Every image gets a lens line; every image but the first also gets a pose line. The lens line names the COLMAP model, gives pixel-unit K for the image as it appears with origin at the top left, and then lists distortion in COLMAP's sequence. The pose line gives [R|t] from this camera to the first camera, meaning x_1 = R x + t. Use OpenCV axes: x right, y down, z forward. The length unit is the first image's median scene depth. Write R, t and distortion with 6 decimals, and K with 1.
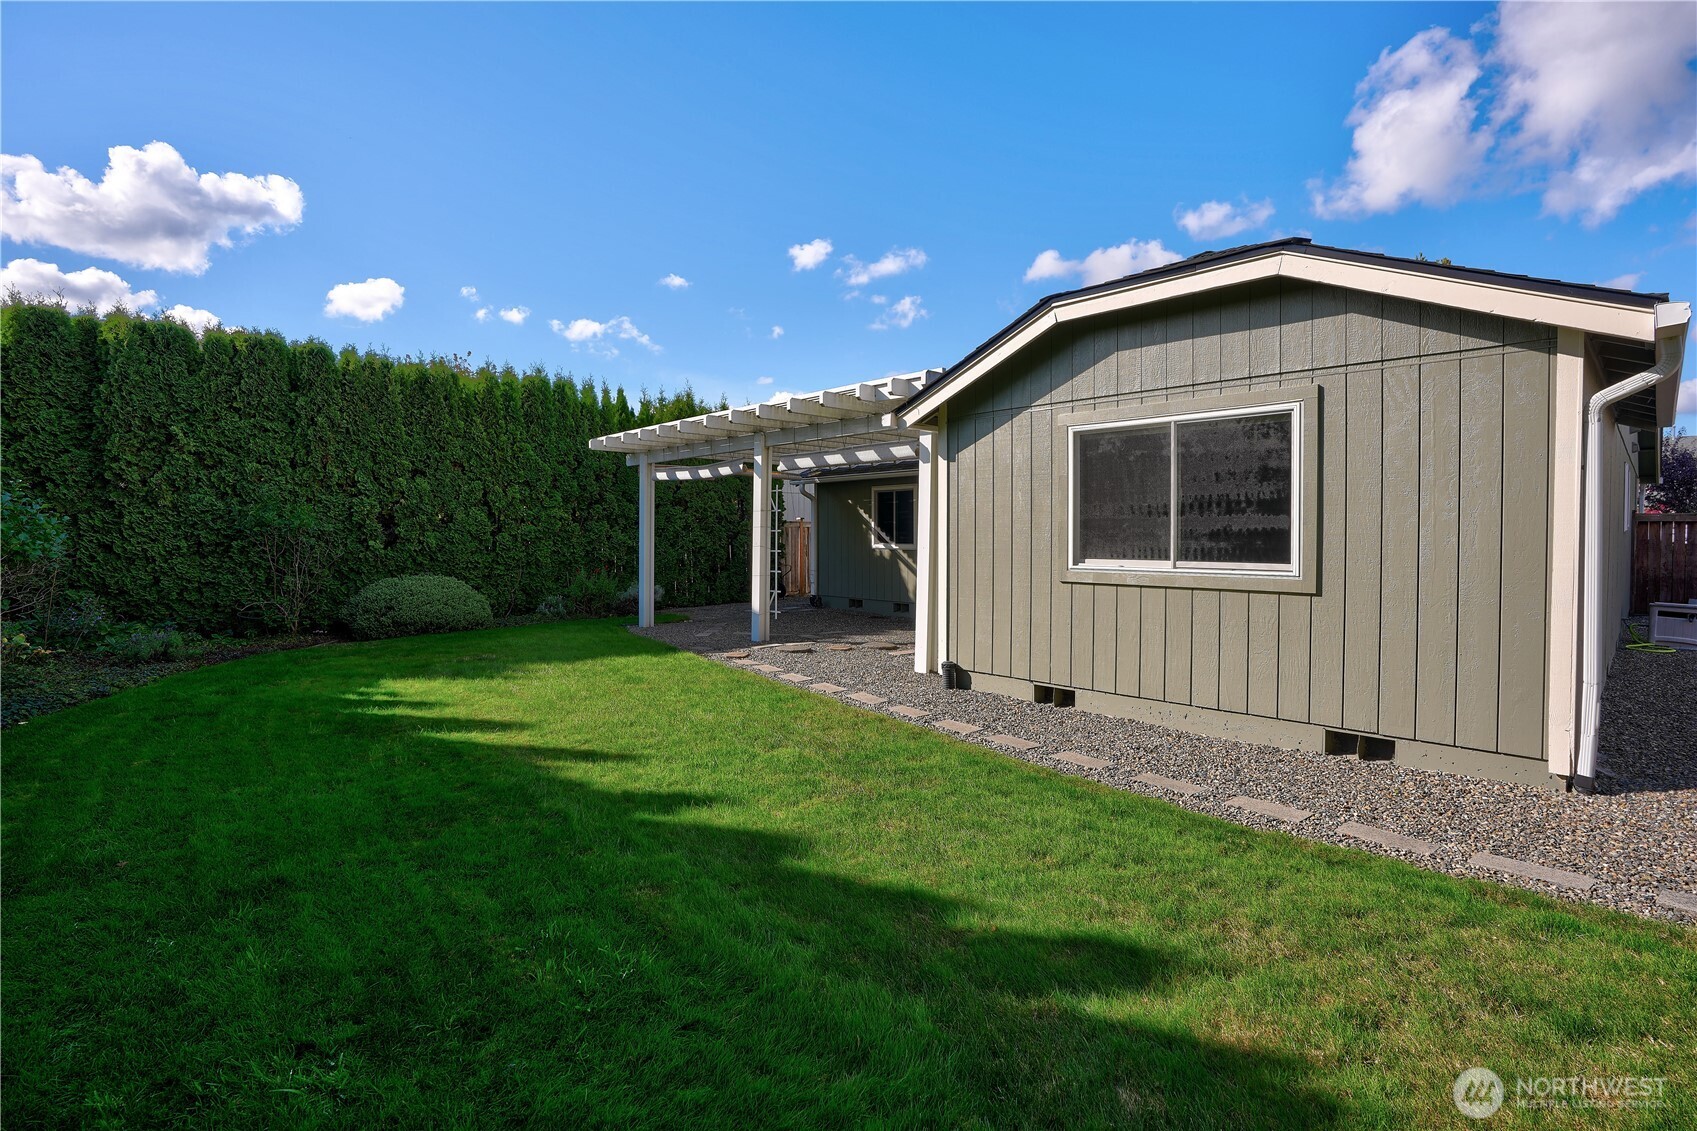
lens RADIAL K [[783.3, 0, 852.4], [0, 783.3, 554.3], [0, 0, 1]] dist [-0.072928, 0.029210]
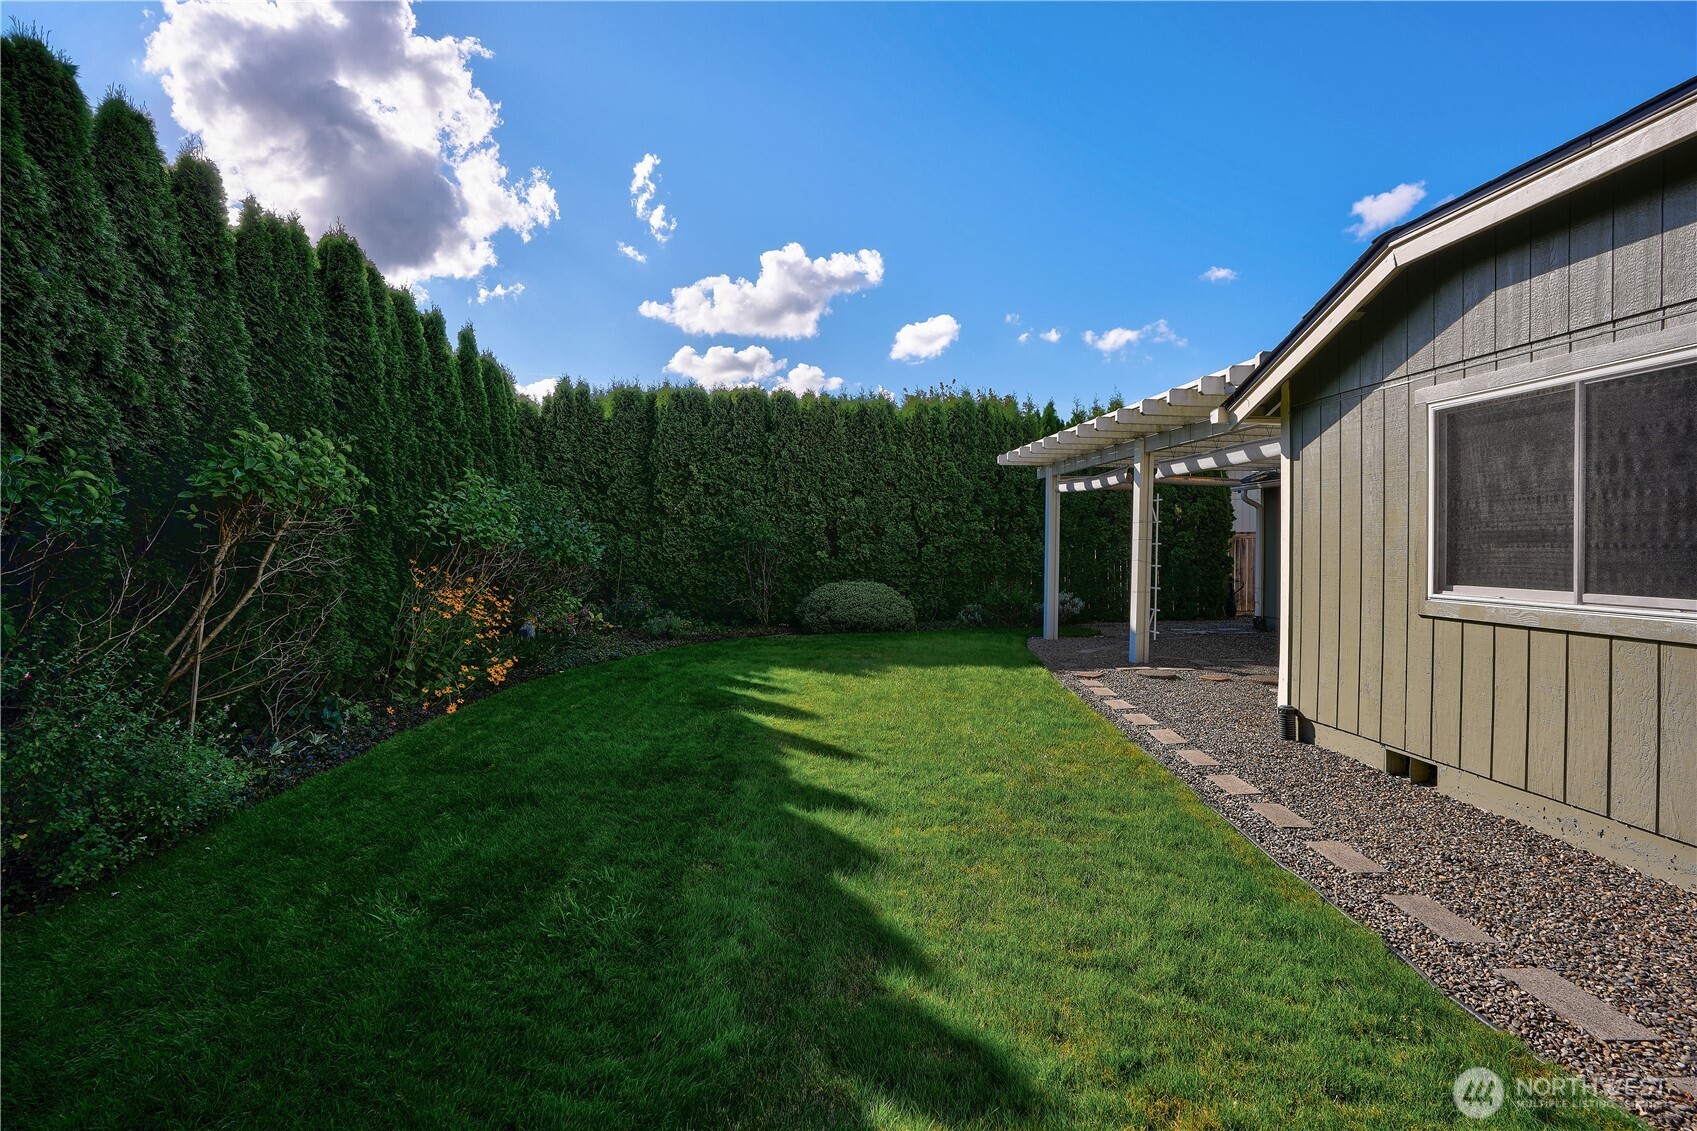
lens RADIAL K [[783.3, 0, 852.4], [0, 783.3, 554.3], [0, 0, 1]] dist [-0.072928, 0.029210]
pose [[0.795073, 0.008628, -0.606453, 0.176123], [-0.016524, 0.999836, -0.007438, -0.005243], [0.606289, 0.015934, 0.795085, 0.064962]]
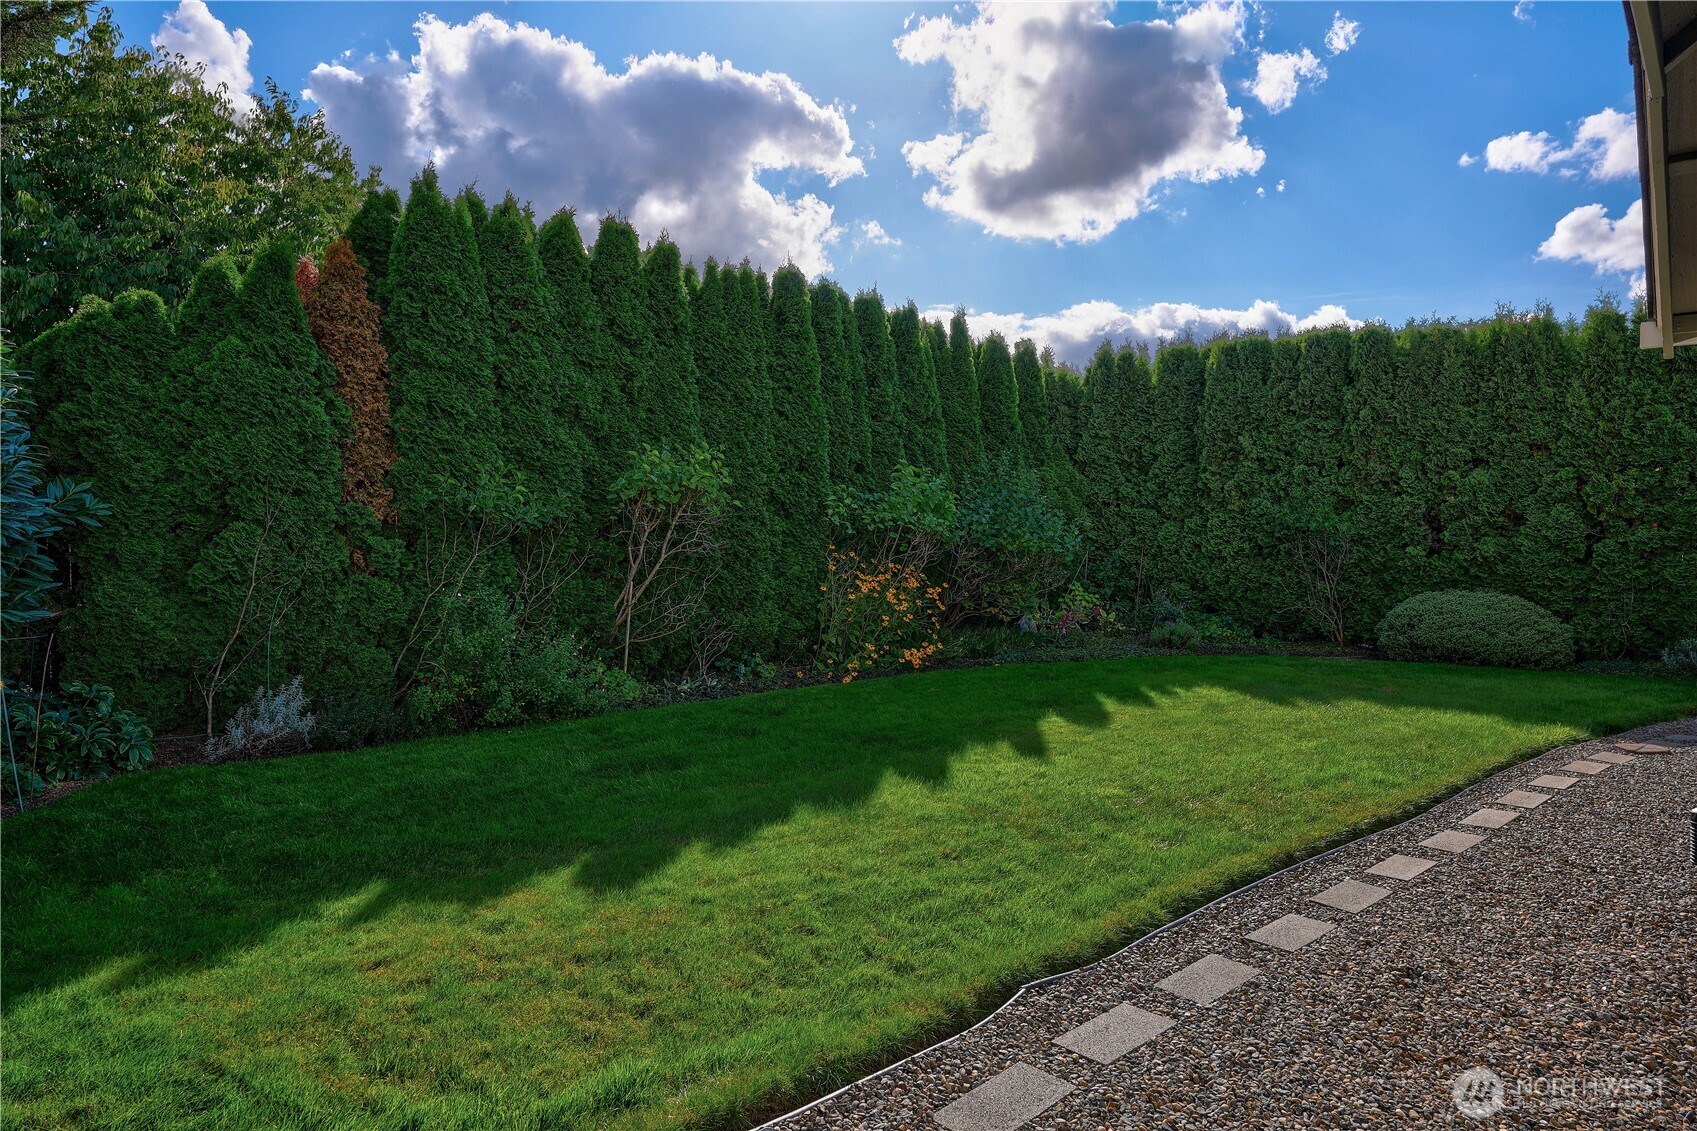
lens RADIAL K [[1028.7, 0, 848.5], [0, 1028.7, 565.5], [0, 0, 1]] dist [-0.034473, 0.030390]
pose [[0.119629, 0.036513, -0.992147, 0.488362], [-0.034580, 0.998870, 0.032591, -0.013432], [0.992216, 0.030410, 0.120757, 0.269147]]
